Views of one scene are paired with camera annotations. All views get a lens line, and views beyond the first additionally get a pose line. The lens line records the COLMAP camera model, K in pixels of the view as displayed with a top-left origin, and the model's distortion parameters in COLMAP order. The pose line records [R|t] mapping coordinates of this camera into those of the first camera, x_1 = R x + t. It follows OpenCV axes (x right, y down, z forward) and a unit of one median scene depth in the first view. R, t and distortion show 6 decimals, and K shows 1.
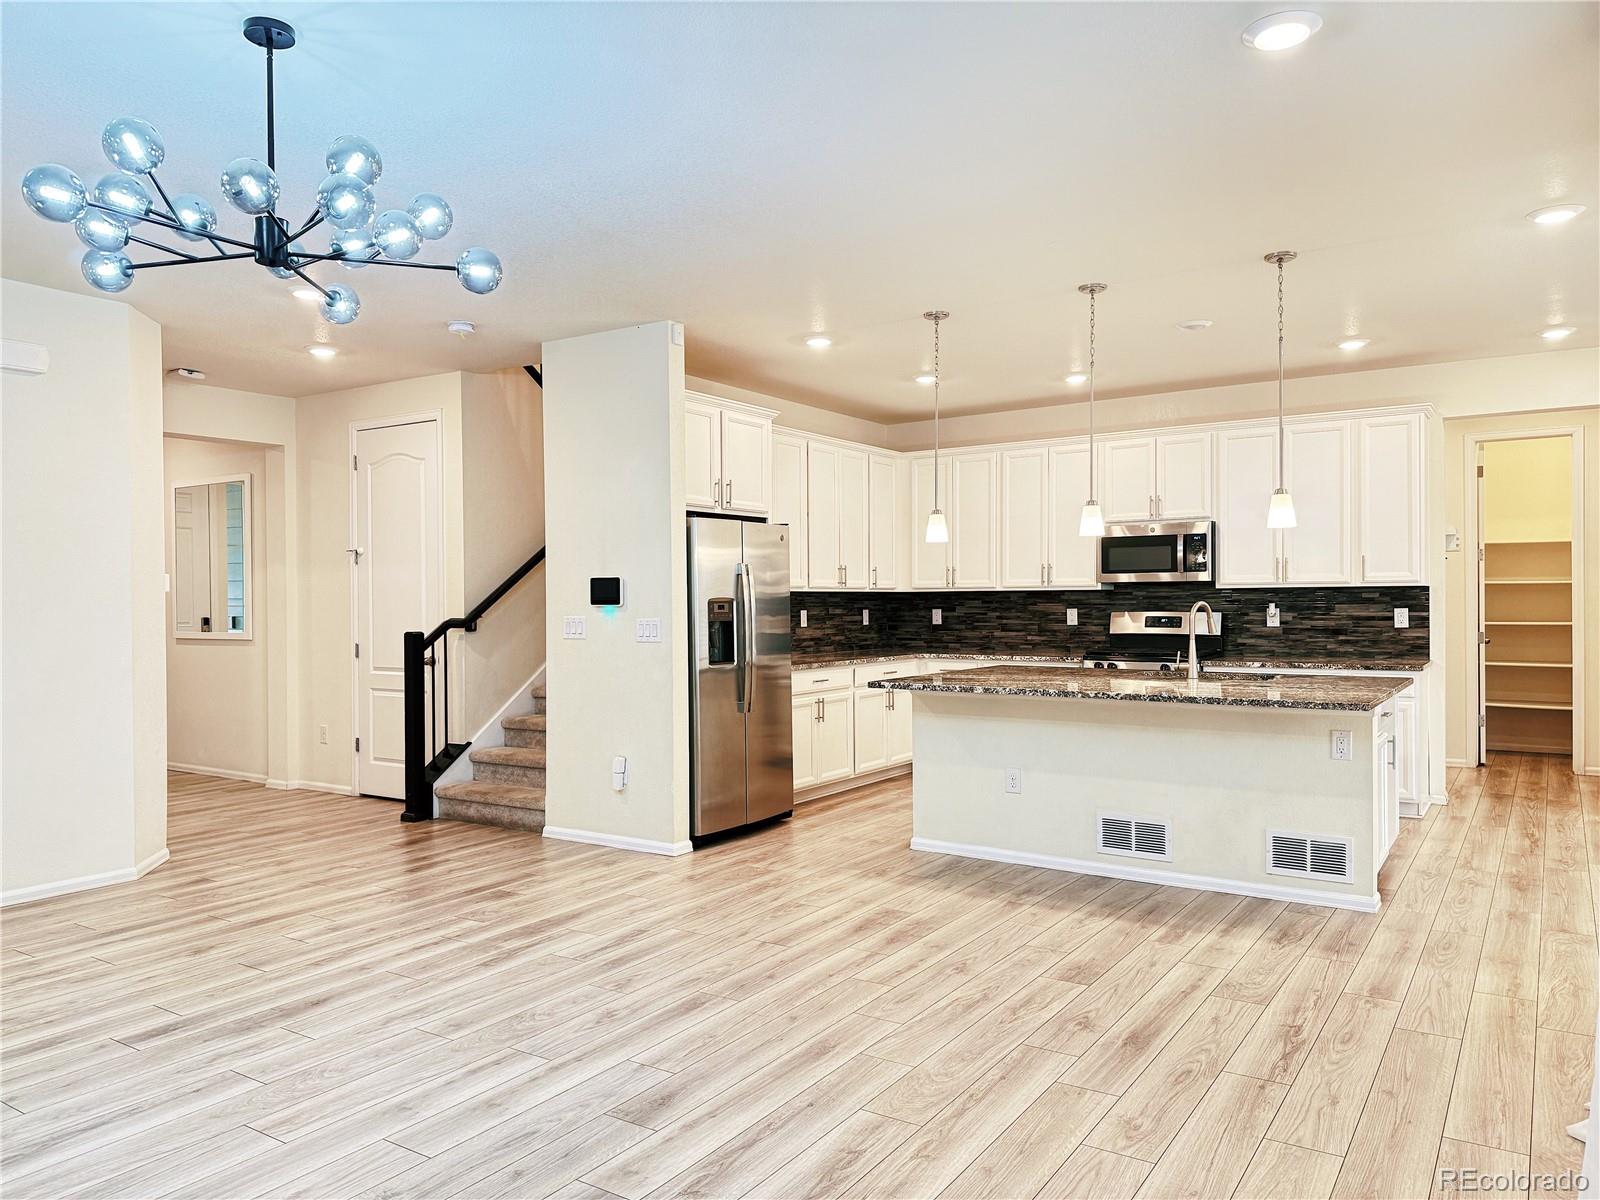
lens RADIAL K [[1128.5, 0, 800.0], [0, 1128.5, 600.0], [0, 0, 1]] dist [0.066748, -0.084377]
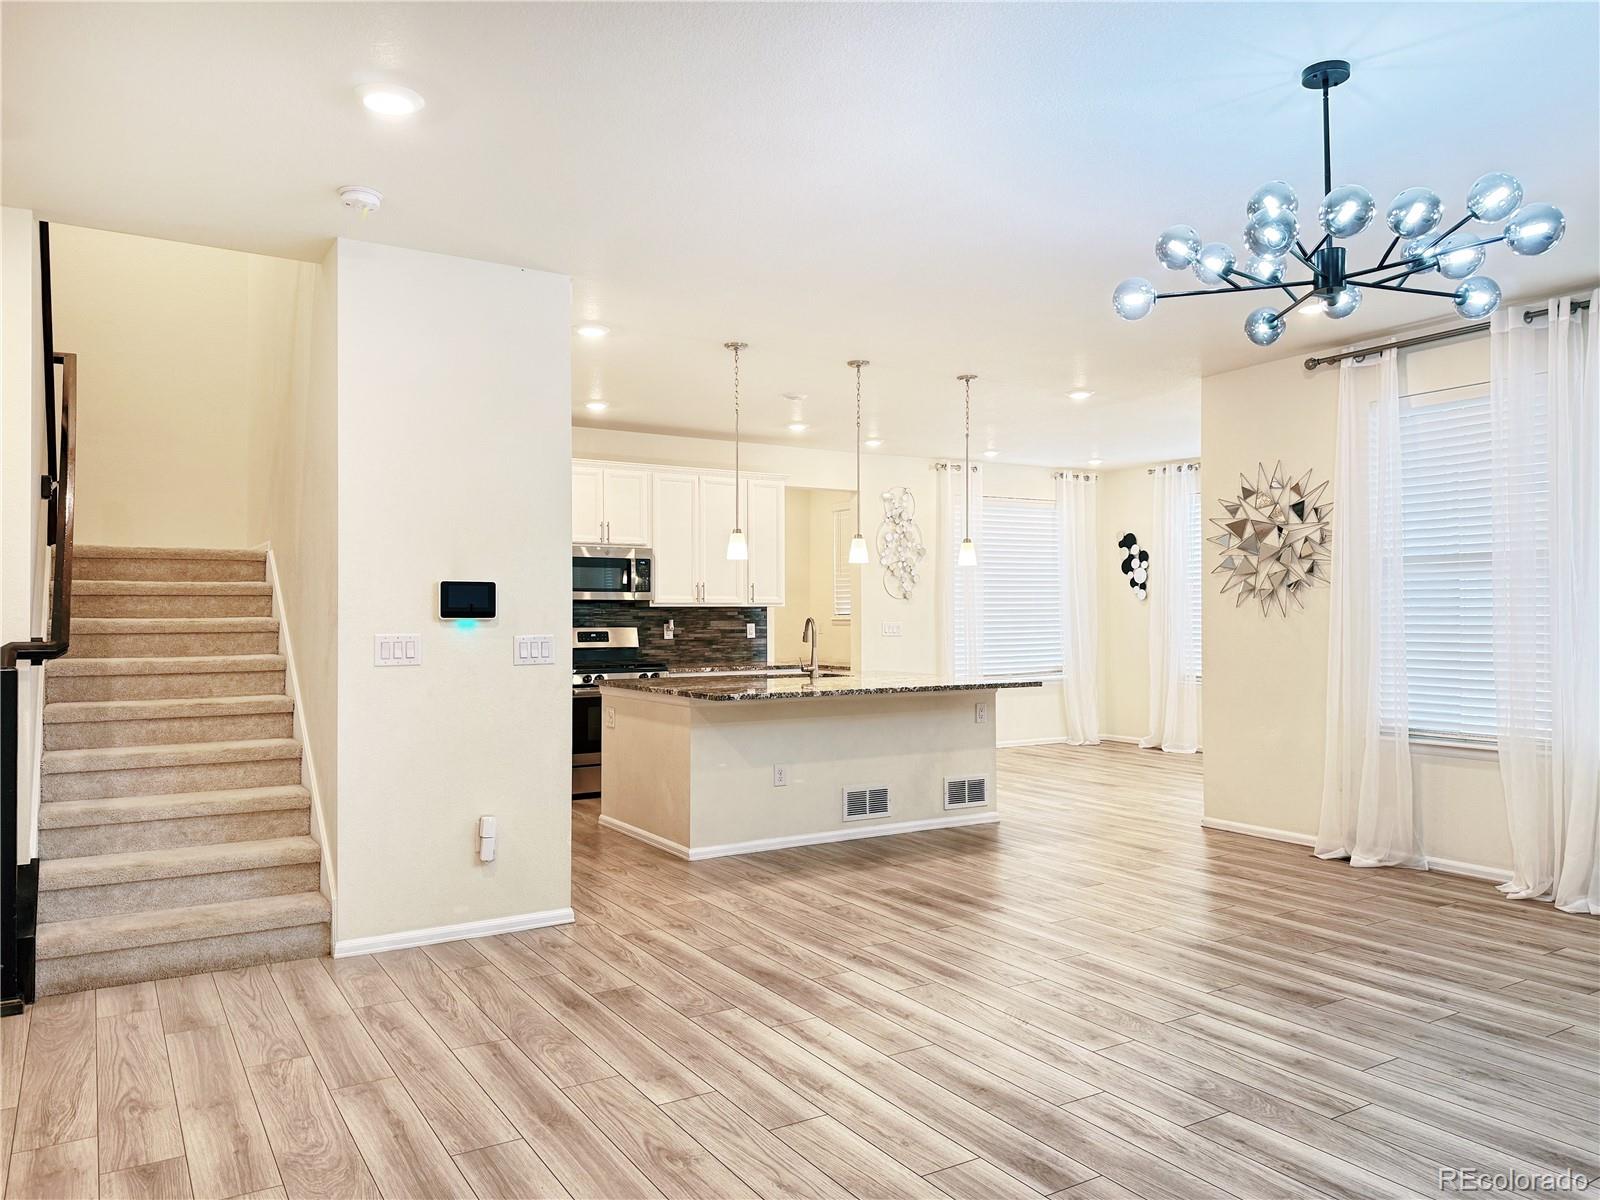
lens RADIAL K [[1140.3, 0, 800.0], [0, 1140.3, 600.0], [0, 0, 1]] dist [0.072086, -0.092474]
pose [[0.409899, 0.018146, 0.911951, -0.687620], [-0.000772, 0.999809, -0.019547, 0.006210], [-0.912131, 0.007308, 0.409834, 0.423238]]
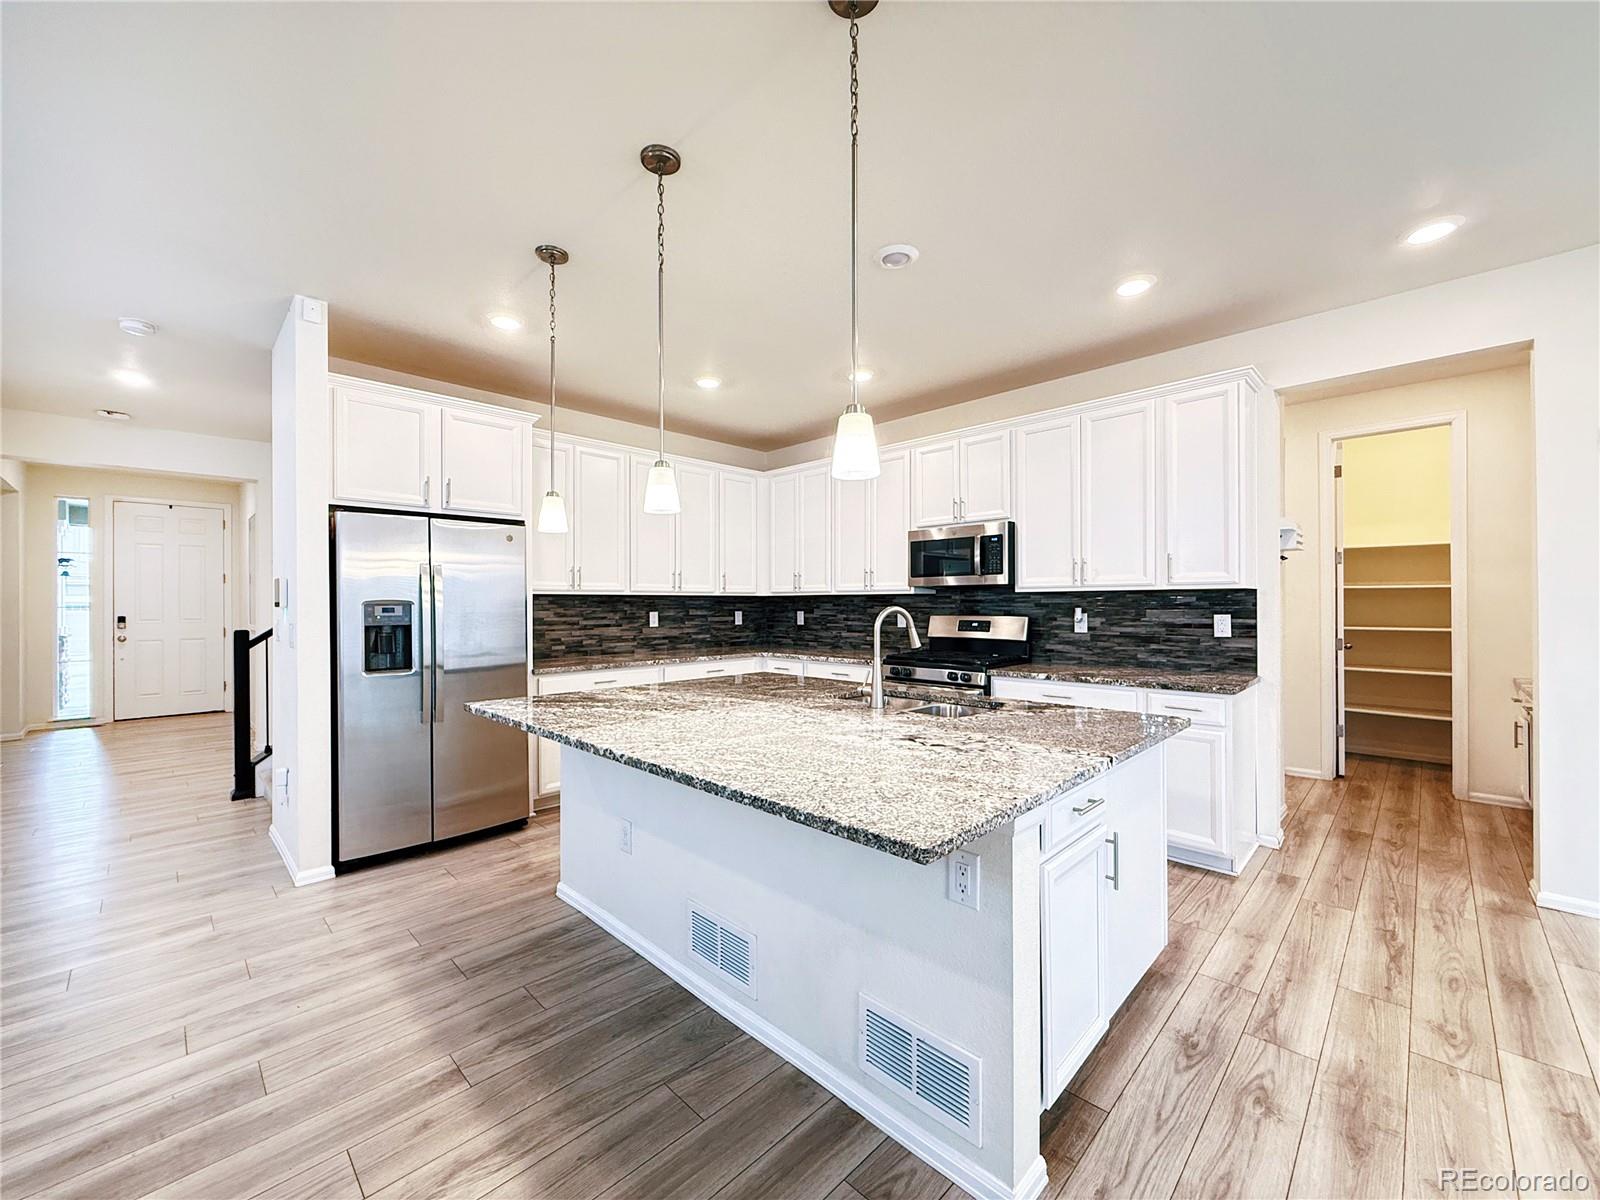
lens RADIAL K [[641.0, 0, 800.0], [0, 641.0, 600.0], [0, 0, 1]] dist [0.001978, -0.000061]
pose [[0.981623, 0.002401, -0.190816, 0.319519], [-0.003209, 0.999987, -0.003926, -0.000853], [0.190804, 0.004467, 0.981618, 0.483526]]
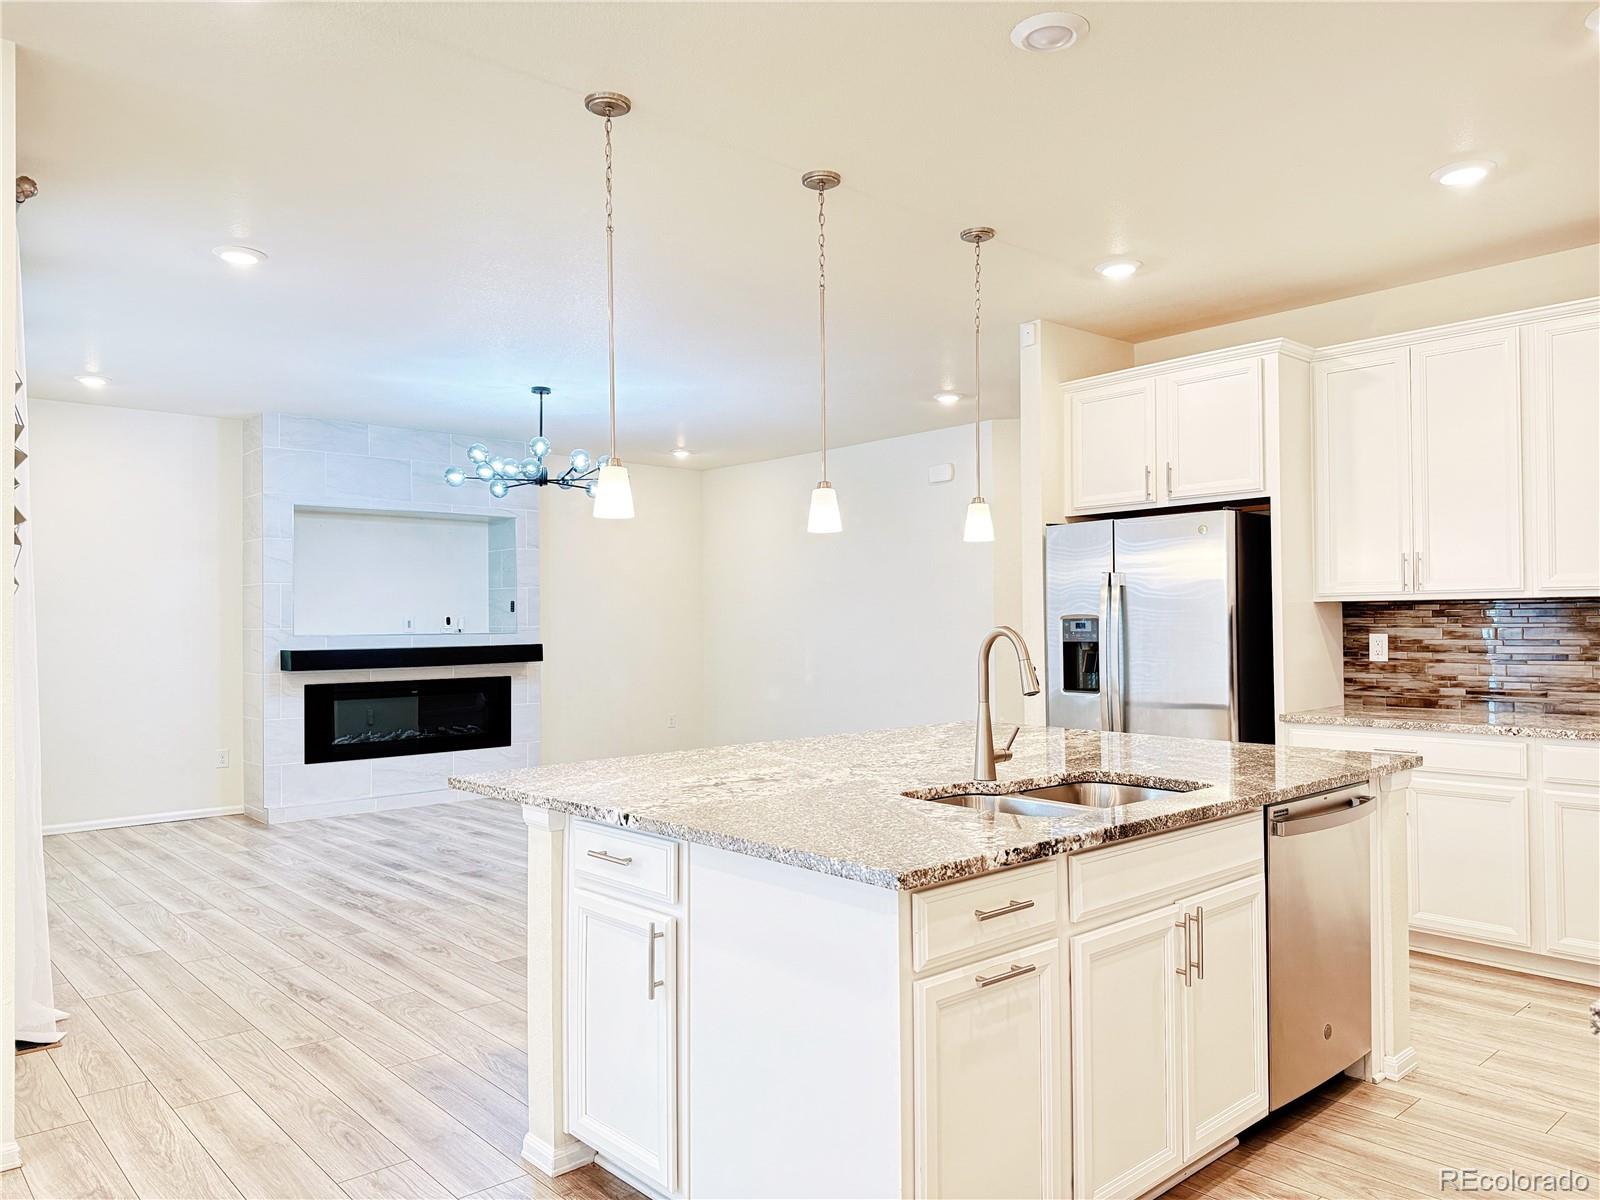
lens RADIAL K [[1126.2, 0, 798.6], [0, 1126.2, 621.8], [0, 0, 1]] dist [0.058328, -0.094980]
pose [[-0.254499, 0.007398, -0.967045, 0.715859], [0.010206, 0.999936, 0.004964, -0.002658], [0.967019, -0.008606, -0.254558, 0.892633]]
